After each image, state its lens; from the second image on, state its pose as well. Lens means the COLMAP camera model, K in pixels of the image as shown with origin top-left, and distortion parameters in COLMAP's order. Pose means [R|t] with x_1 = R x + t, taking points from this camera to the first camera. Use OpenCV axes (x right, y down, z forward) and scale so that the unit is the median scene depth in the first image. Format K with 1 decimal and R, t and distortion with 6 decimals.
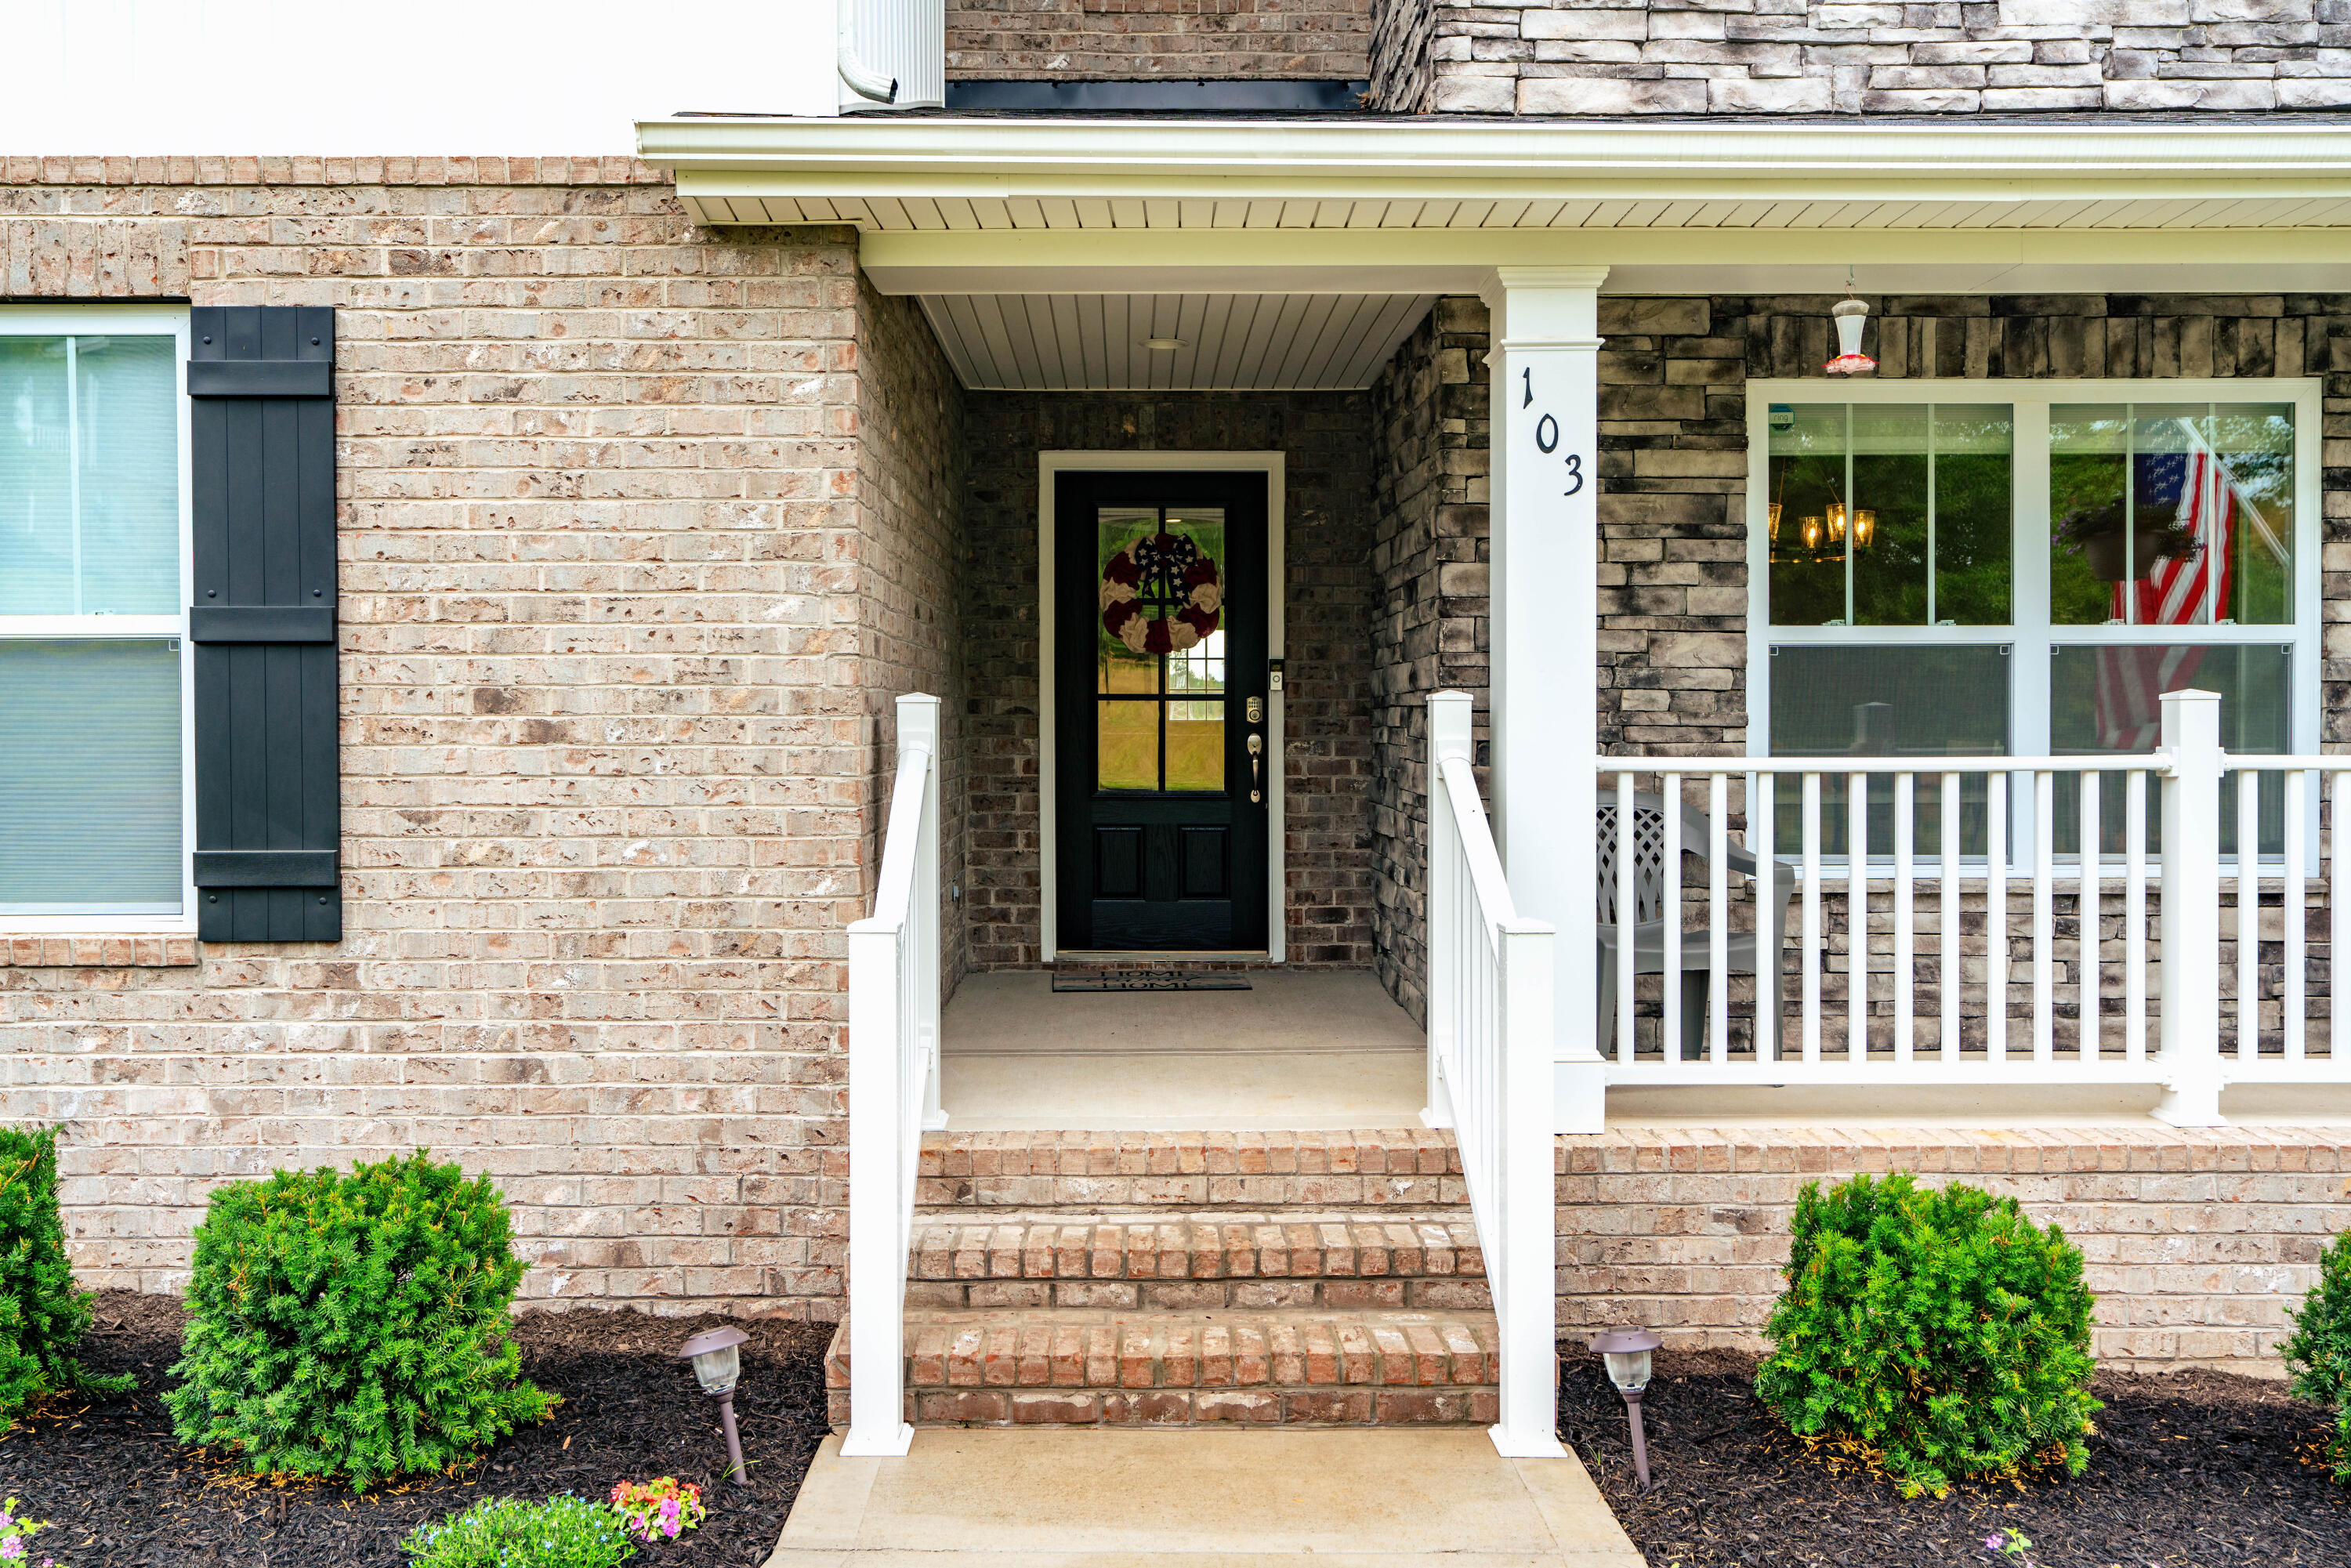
lens RADIAL K [[1854.5, 0, 1167.9], [0, 1854.5, 746.8], [0, 0, 1]] dist [0.002502, -0.000189]
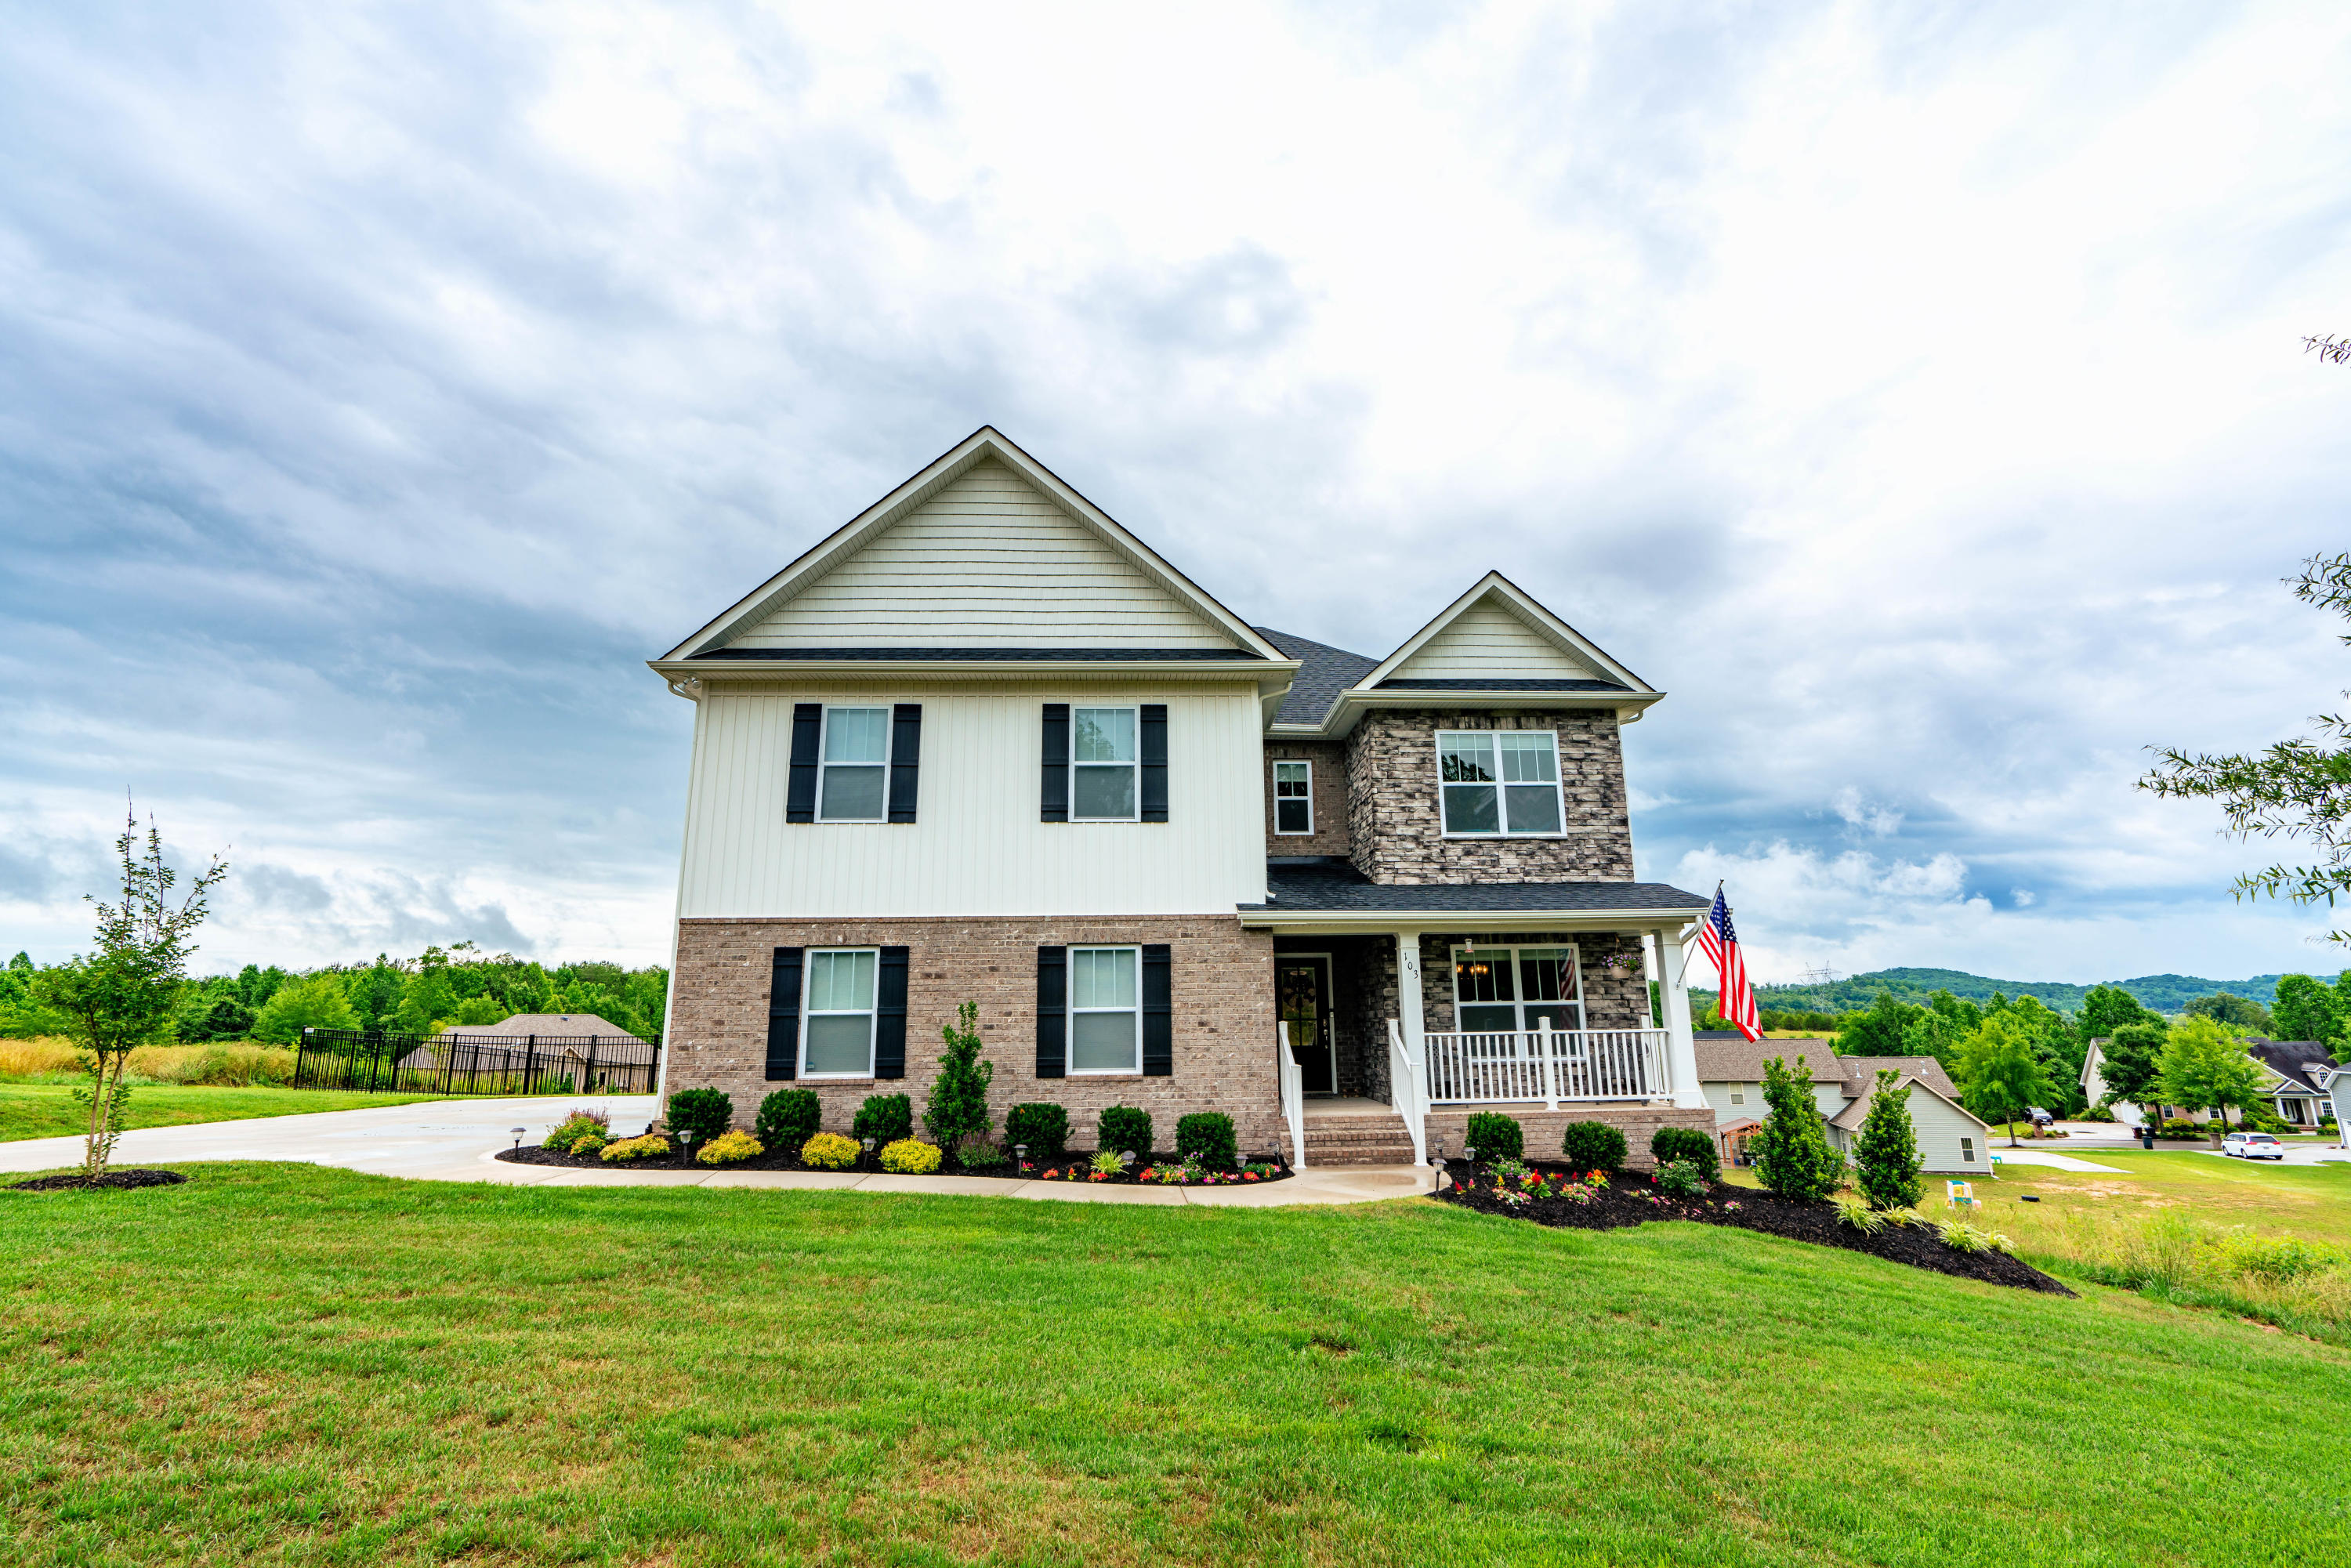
lens RADIAL K [[1073.7, 0, 1175.5], [0, 1073.7, 784.0], [0, 0, 1]] dist [-0.013728, 0.005472]
pose [[0.999281, -0.004150, 0.037694, -0.513482], [0.012757, 0.972852, -0.231078, 0.012134], [-0.035712, 0.231392, 0.972205, -1.825518]]
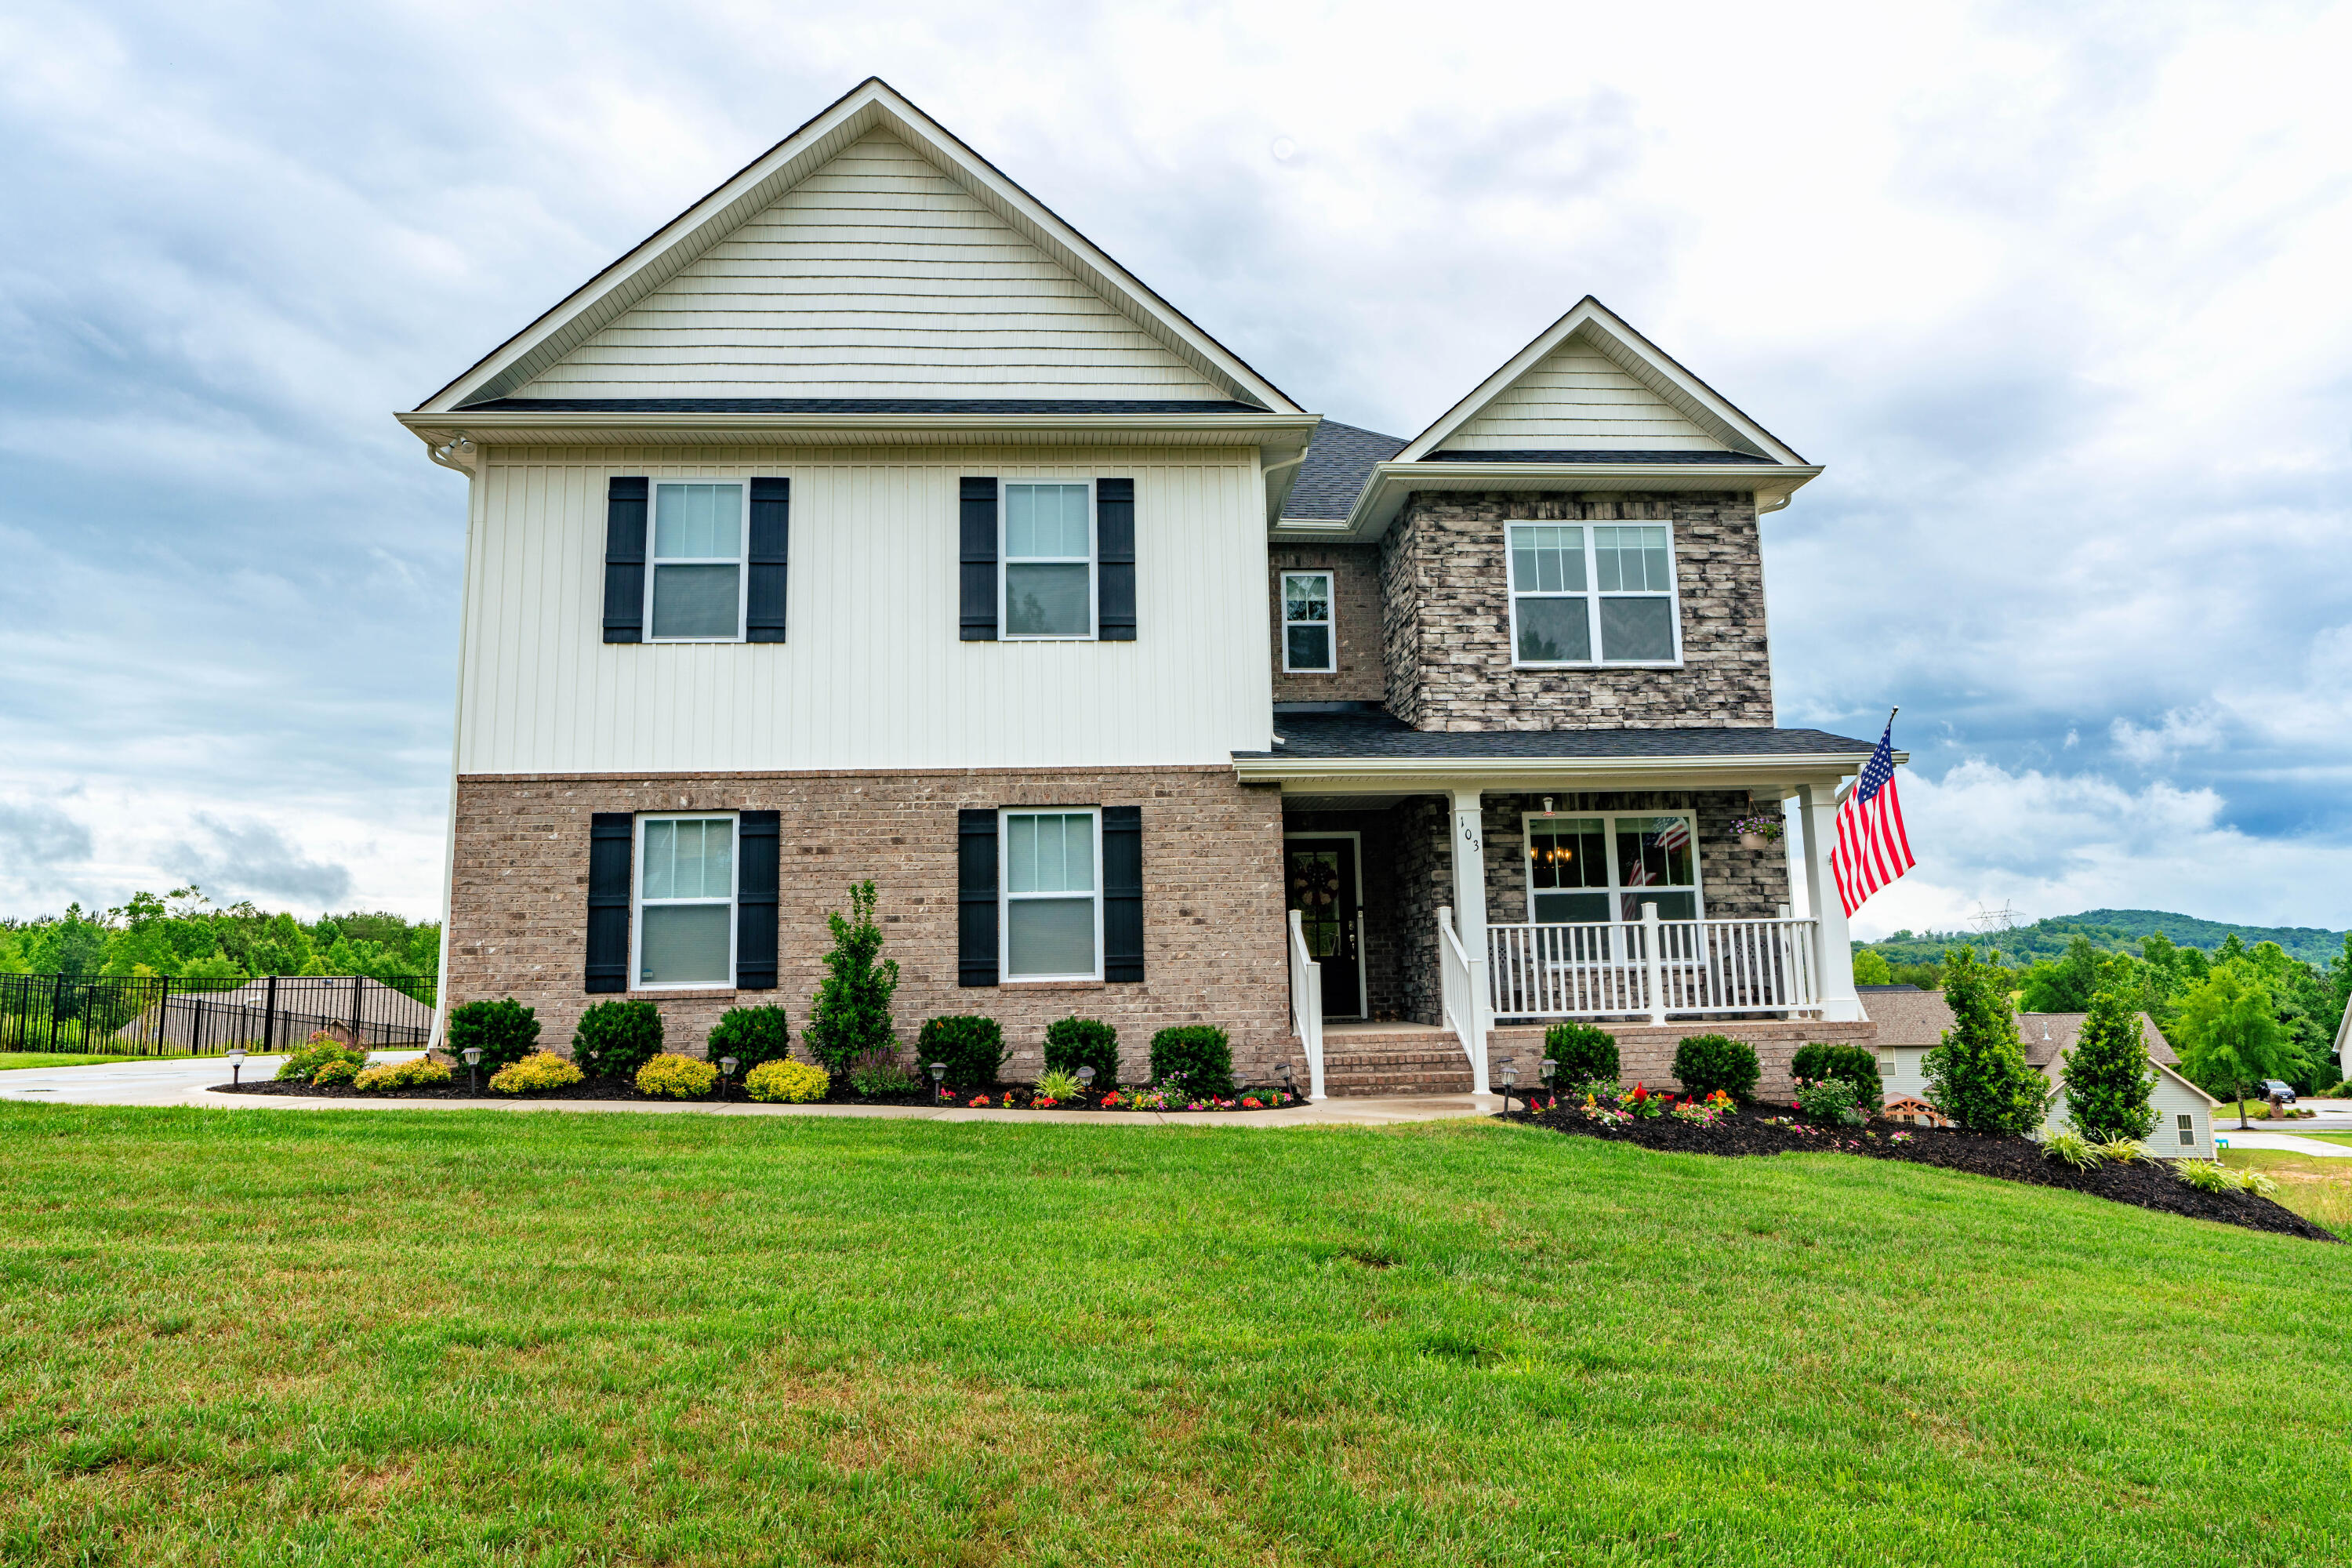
lens RADIAL K [[1431.8, 0, 1174.9], [0, 1431.8, 791.4], [0, 0, 1]] dist [-0.001079, 0.001583]
pose [[0.998333, -0.014128, 0.055953, -0.510075], [0.022677, 0.987619, -0.155226, 0.165408], [-0.053067, 0.156236, 0.986293, -1.699216]]
